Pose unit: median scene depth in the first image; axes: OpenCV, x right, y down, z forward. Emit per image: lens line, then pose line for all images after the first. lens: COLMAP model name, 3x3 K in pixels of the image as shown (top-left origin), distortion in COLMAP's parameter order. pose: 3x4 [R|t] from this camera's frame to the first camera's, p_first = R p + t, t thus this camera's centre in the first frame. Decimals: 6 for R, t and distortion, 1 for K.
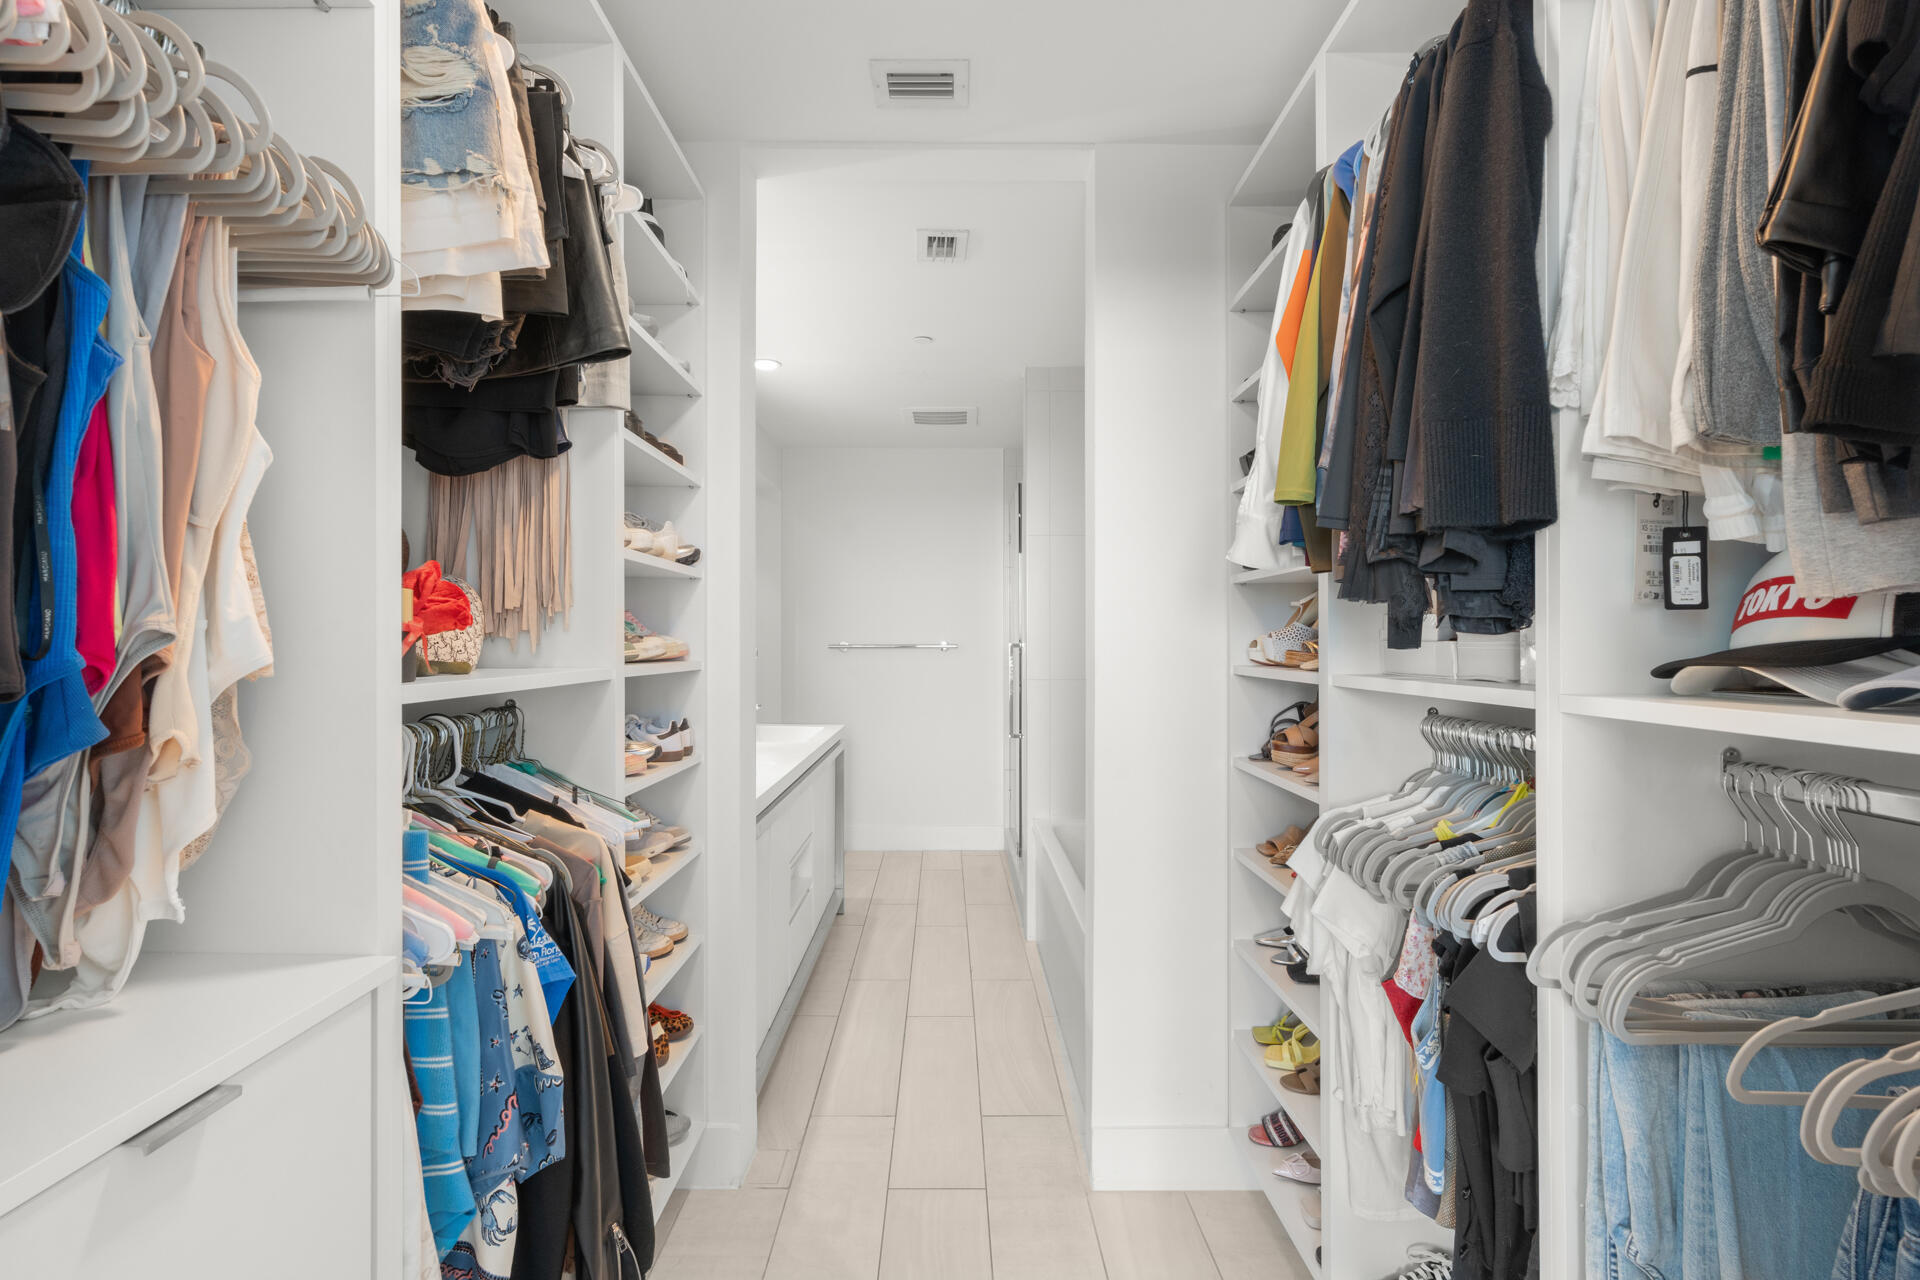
lens RADIAL K [[862.7, 0, 960.0], [0, 862.7, 640.0], [0, 0, 1]] dist [-0.011918, -0.000305]
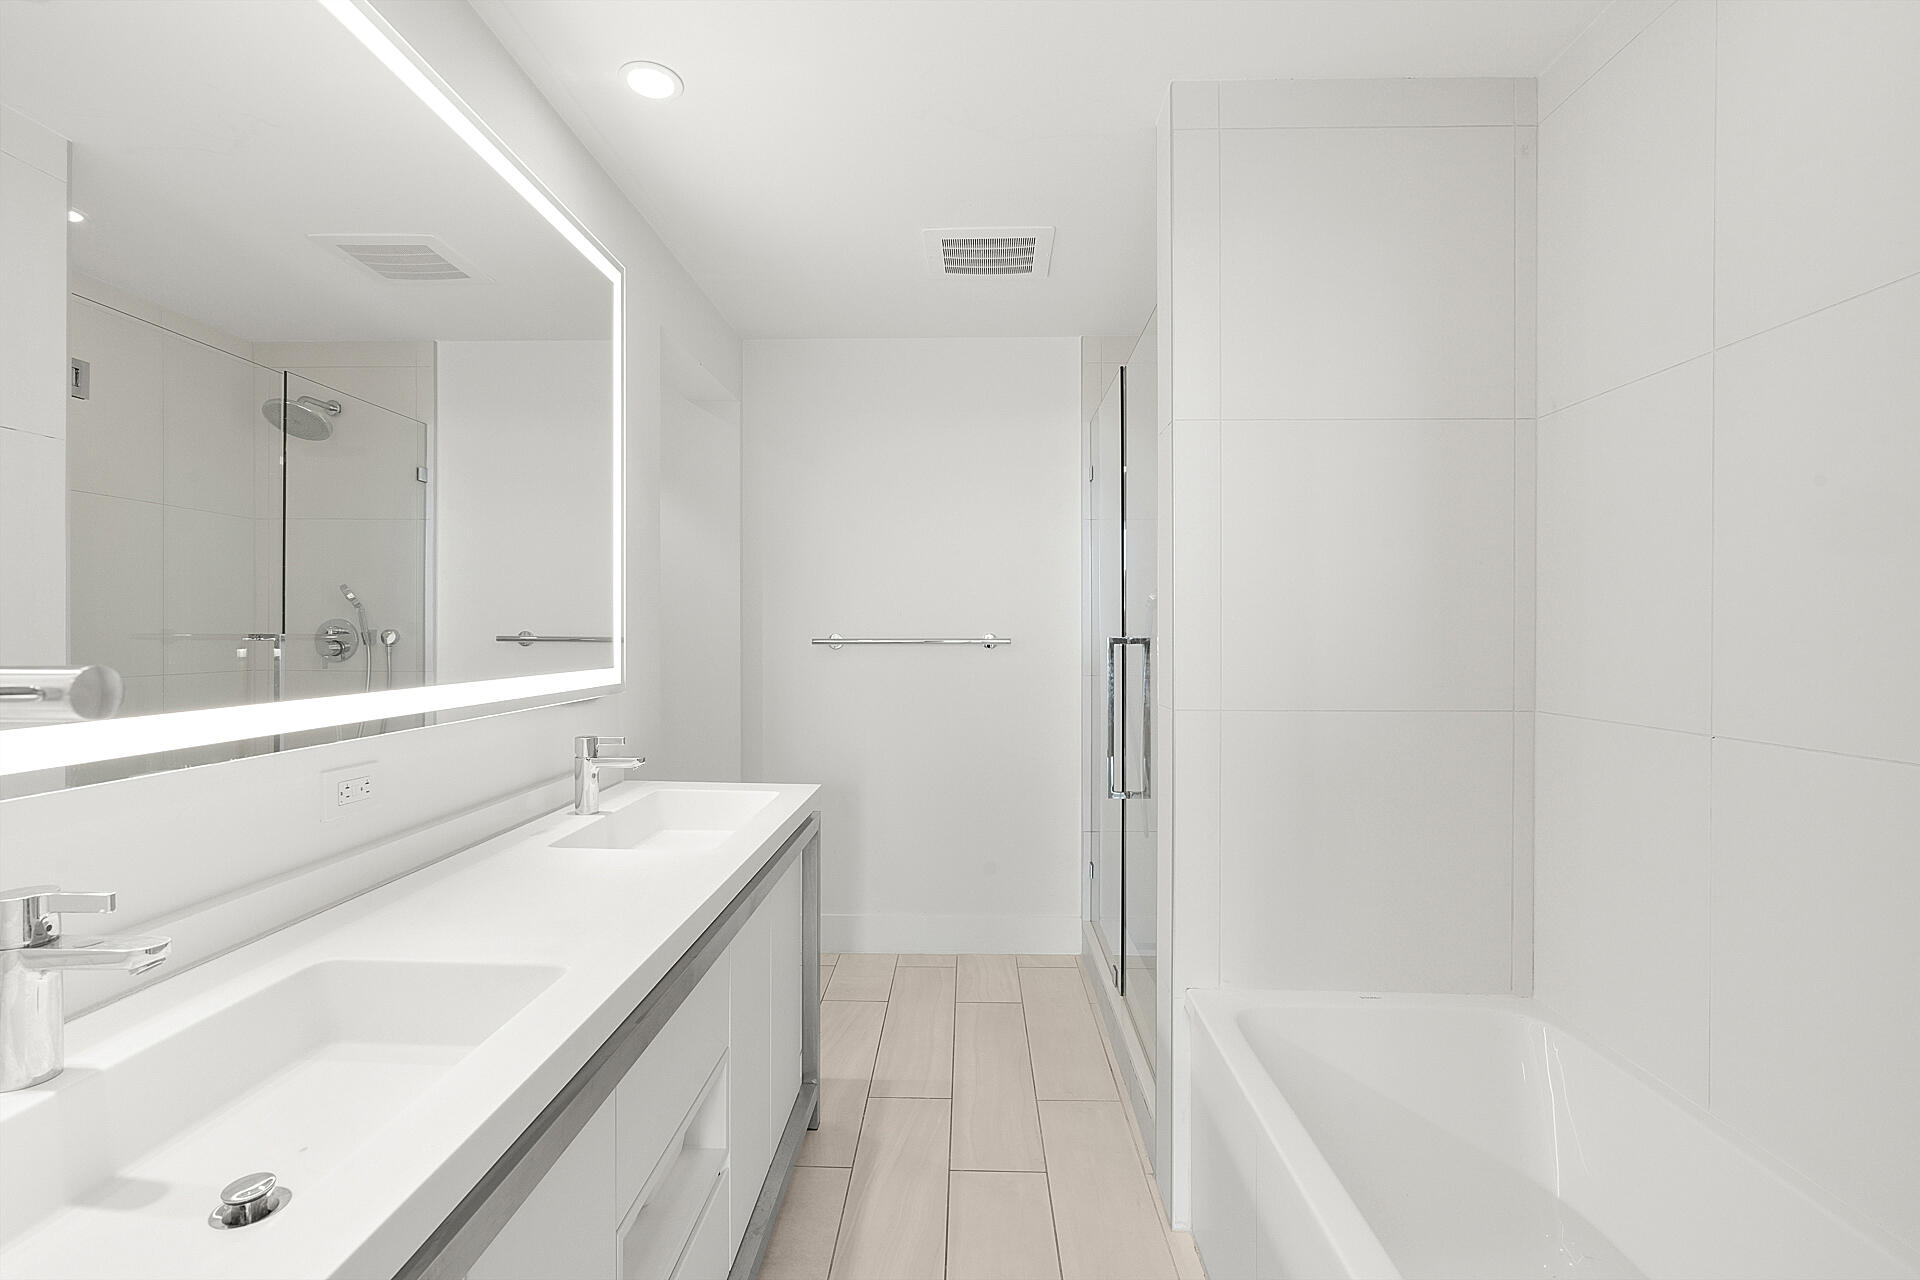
lens RADIAL K [[862.7, 0, 960.0], [0, 862.7, 640.0], [0, 0, 1]] dist [-0.011918, -0.000305]
pose [[0.999591, -0.000262, -0.028608, -0.028911], [0.000422, 0.999984, 0.005607, 0.004172], [0.028606, -0.005617, 0.999575, 0.454897]]
